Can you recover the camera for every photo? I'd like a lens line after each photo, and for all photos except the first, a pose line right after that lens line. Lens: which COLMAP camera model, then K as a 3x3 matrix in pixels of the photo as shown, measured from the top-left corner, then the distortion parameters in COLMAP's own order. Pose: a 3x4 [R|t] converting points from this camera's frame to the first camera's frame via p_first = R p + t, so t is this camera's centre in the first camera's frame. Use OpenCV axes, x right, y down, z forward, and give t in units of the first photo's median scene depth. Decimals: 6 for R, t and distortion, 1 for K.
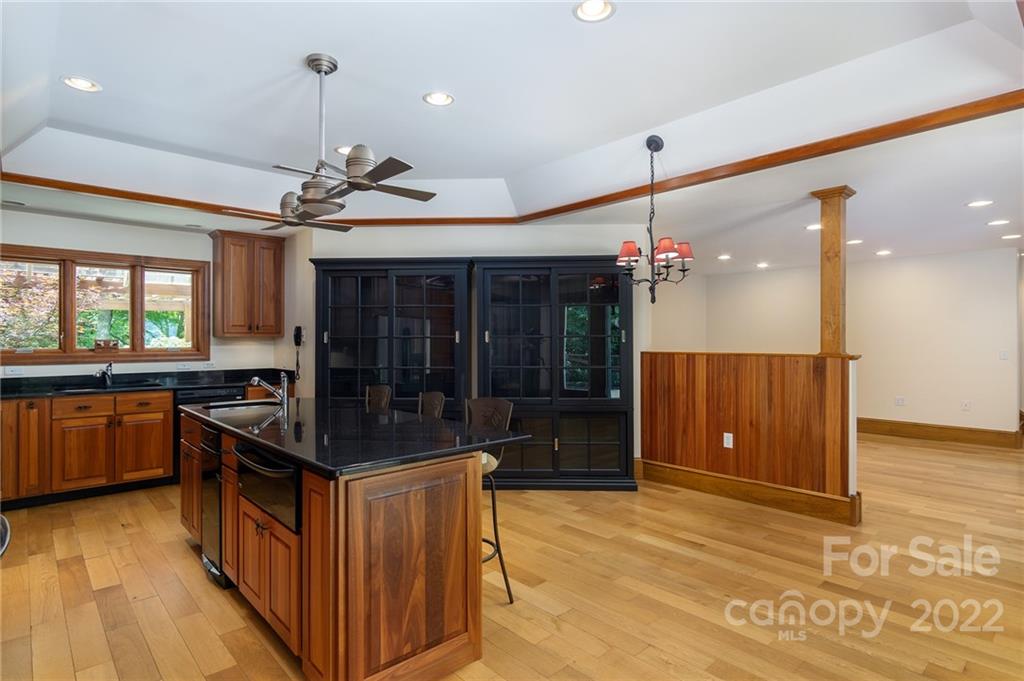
lens RADIAL K [[551.1, 0, 533.8], [0, 551.1, 333.4], [0, 0, 1]] dist [0.008528, -0.003974]
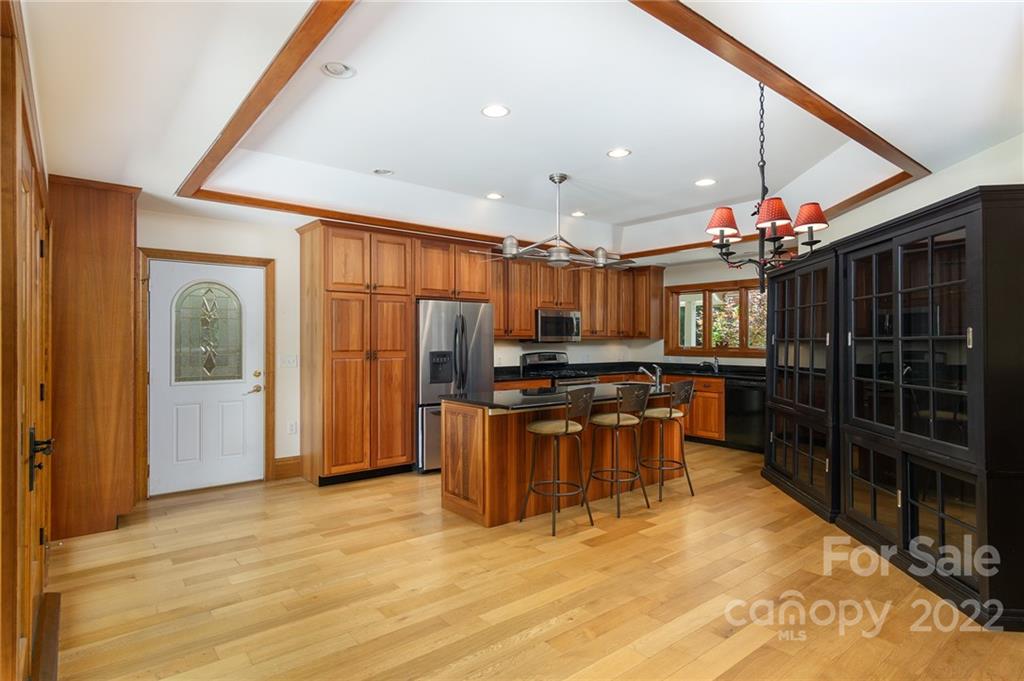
lens RADIAL K [[551.1, 0, 509.7], [0, 551.1, 338.2], [0, 0, 1]] dist [0.008528, -0.003974]
pose [[-0.098878, -0.005224, -0.995086, 1.014222], [0.006044, 0.999965, -0.005850, 0.008761], [0.995081, -0.006592, -0.098843, 0.791570]]
